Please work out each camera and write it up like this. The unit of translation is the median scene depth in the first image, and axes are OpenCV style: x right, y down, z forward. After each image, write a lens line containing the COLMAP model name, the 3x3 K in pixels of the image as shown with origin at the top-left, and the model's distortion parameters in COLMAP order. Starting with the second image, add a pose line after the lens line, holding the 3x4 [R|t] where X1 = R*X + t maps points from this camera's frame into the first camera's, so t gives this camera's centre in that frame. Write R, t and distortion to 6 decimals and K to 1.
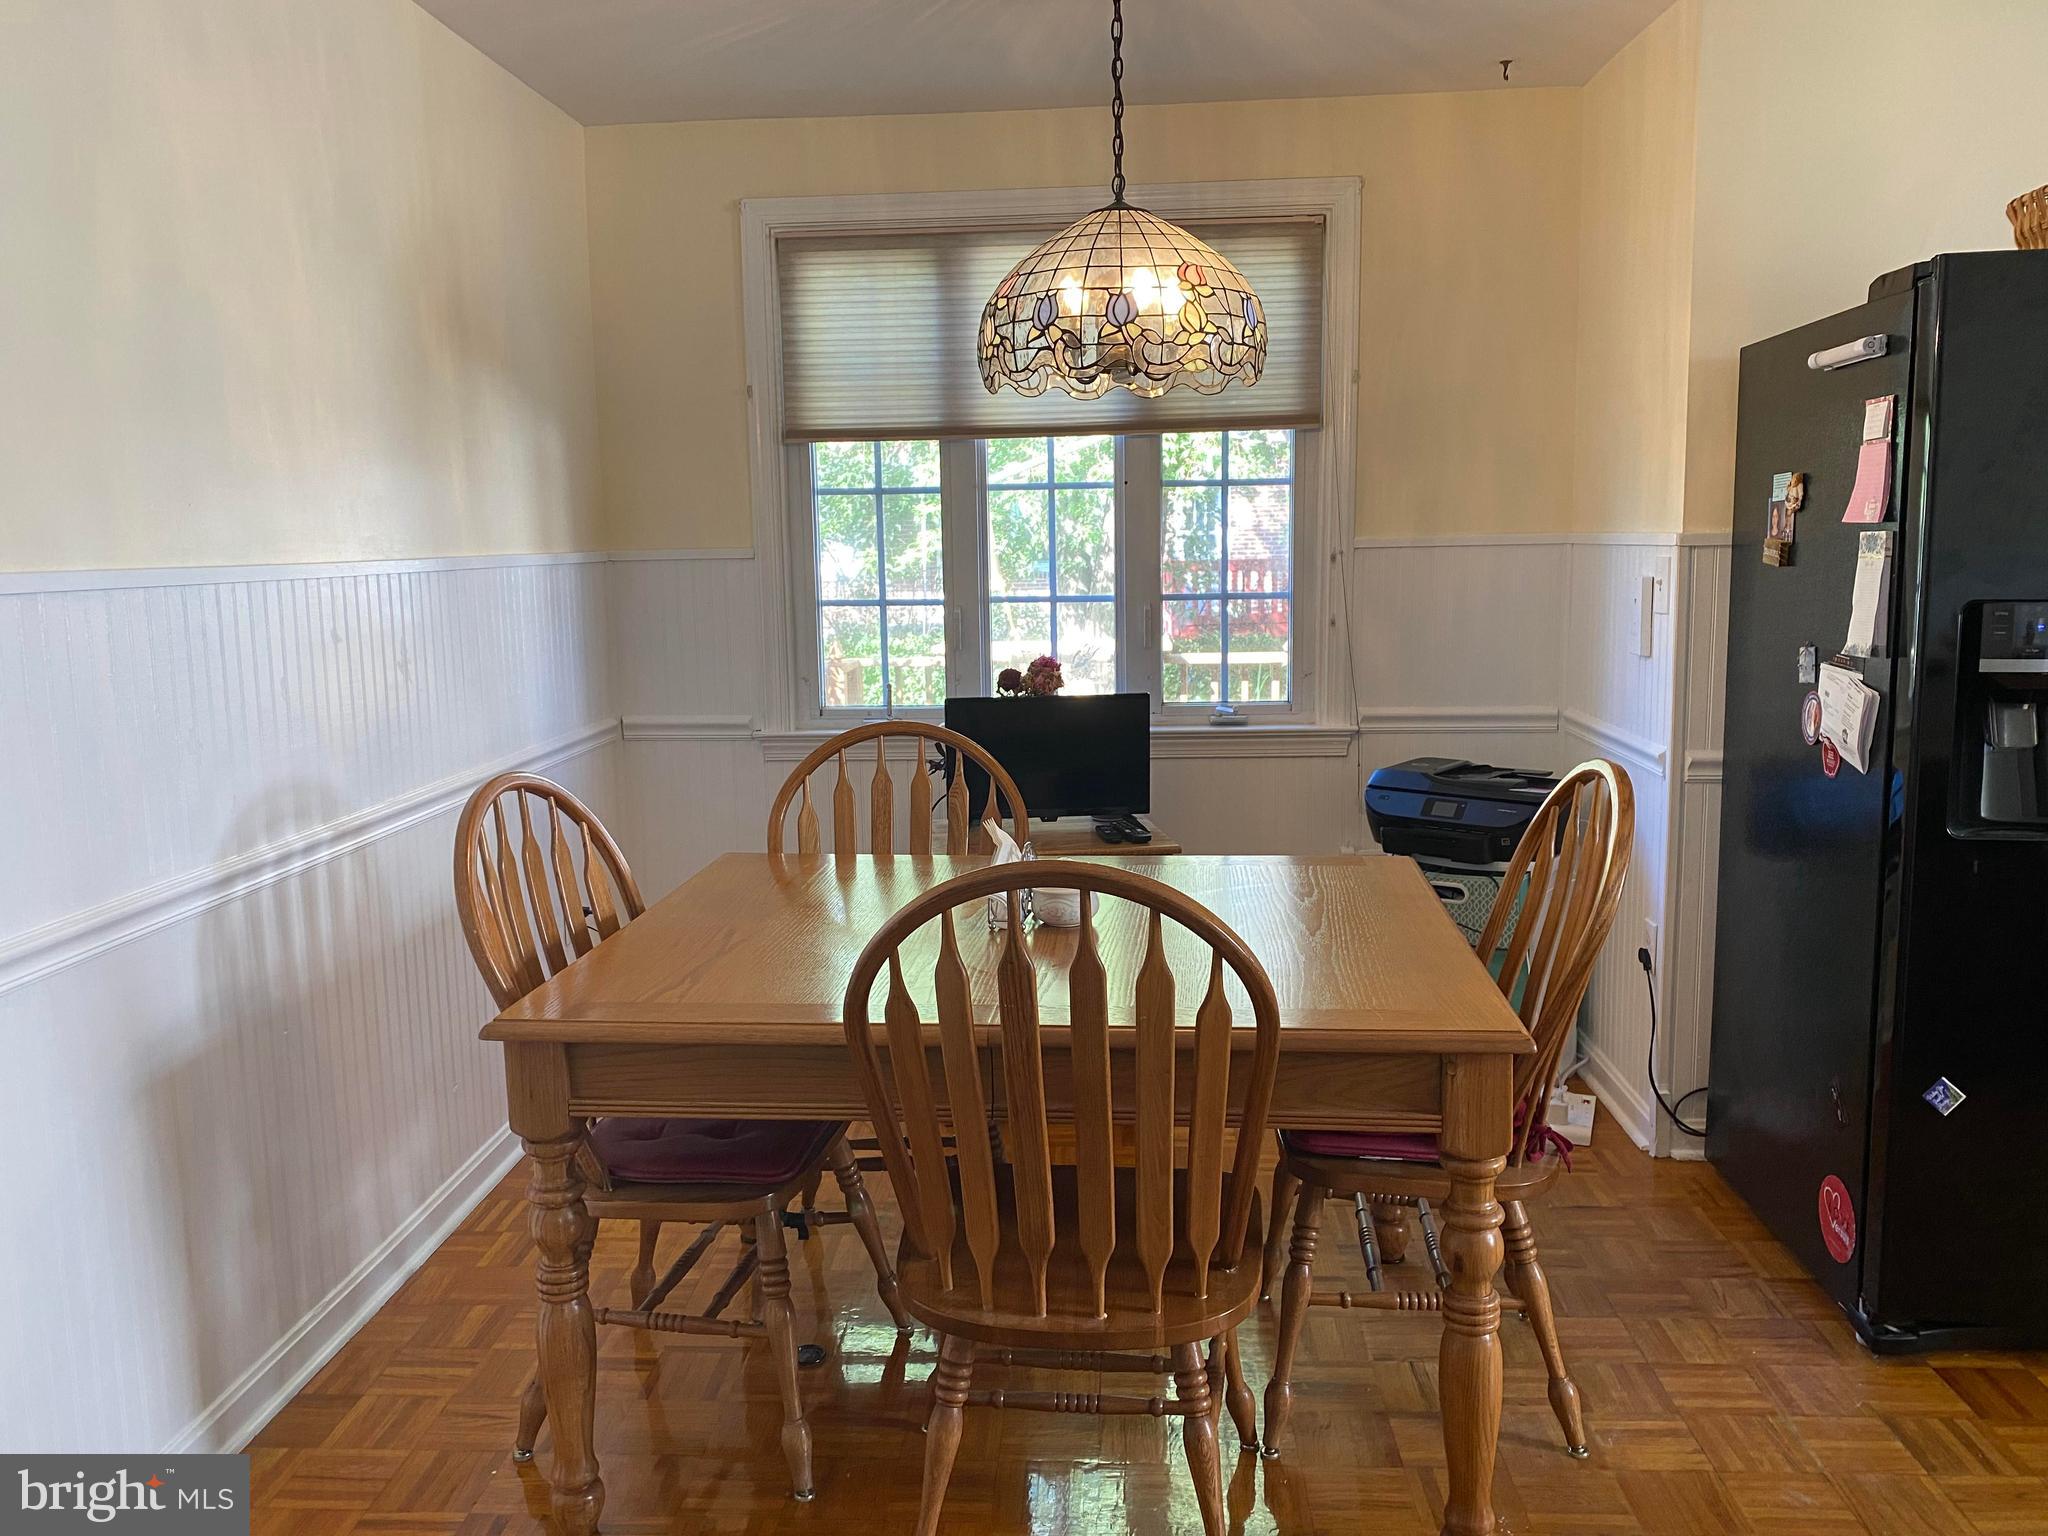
lens RADIAL K [[1576.3, 0, 1024.0], [0, 1576.3, 768.0], [0, 0, 1]] dist [0.089220, -0.119721]
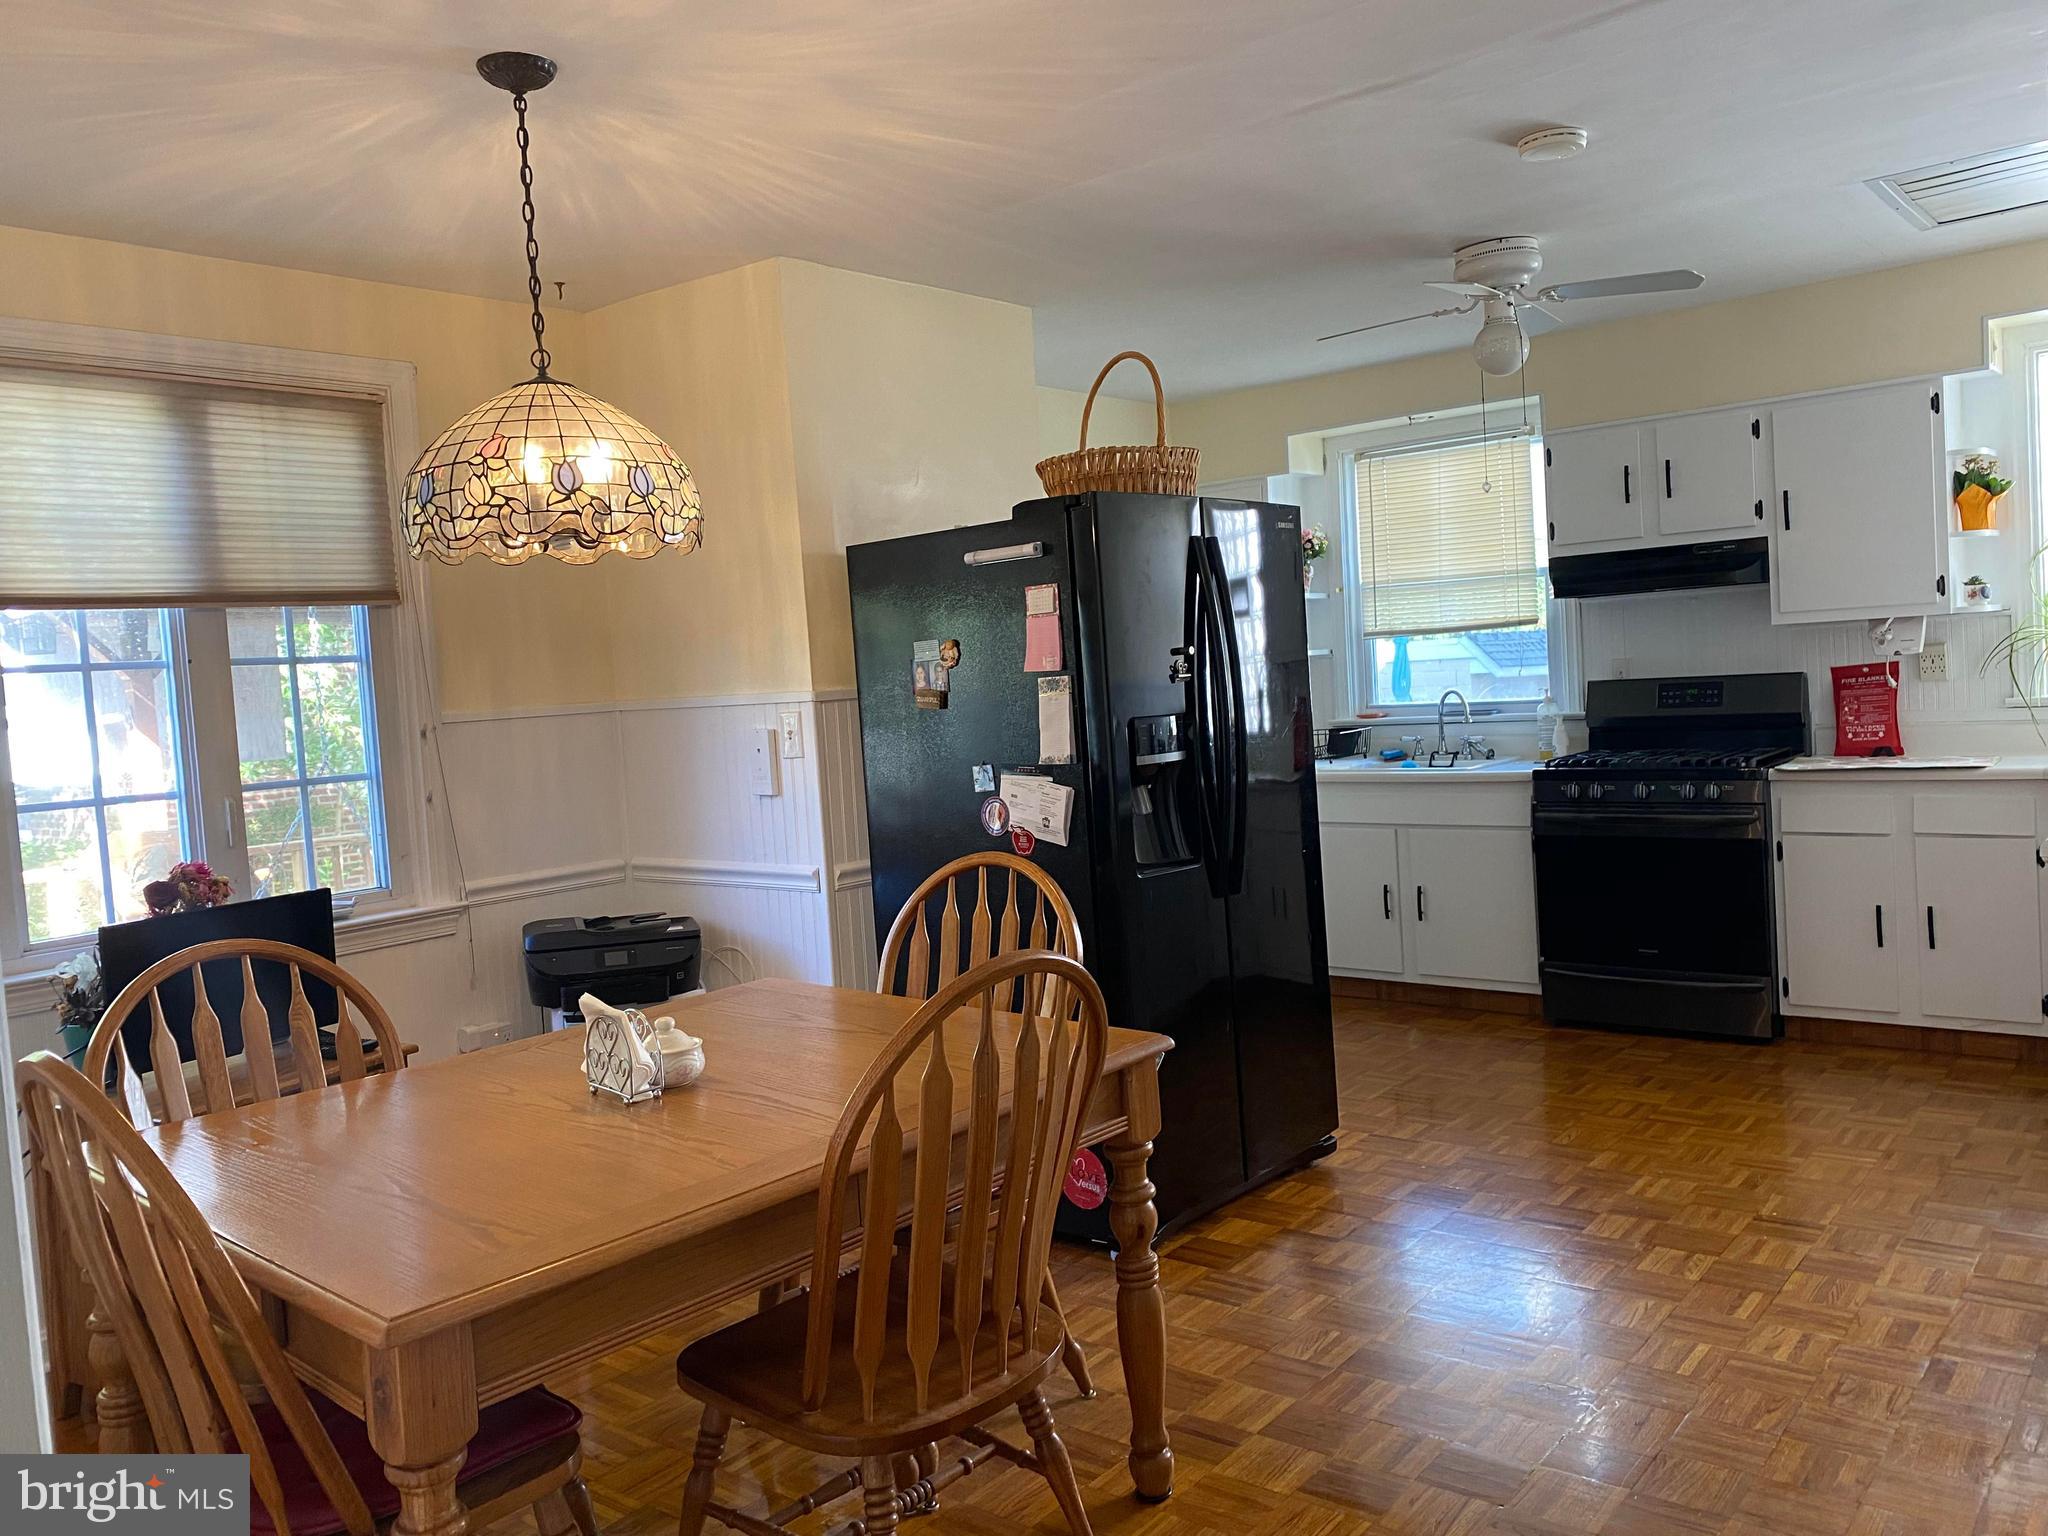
lens RADIAL K [[1571.5, 0, 1024.0], [0, 1571.5, 768.0], [0, 0, 1]] dist [0.112535, -0.261865]
pose [[0.579159, -0.072935, 0.811945, -0.530694], [0.170998, 0.984701, -0.033519, -0.021159], [-0.797078, 0.158254, 0.582771, 0.183437]]
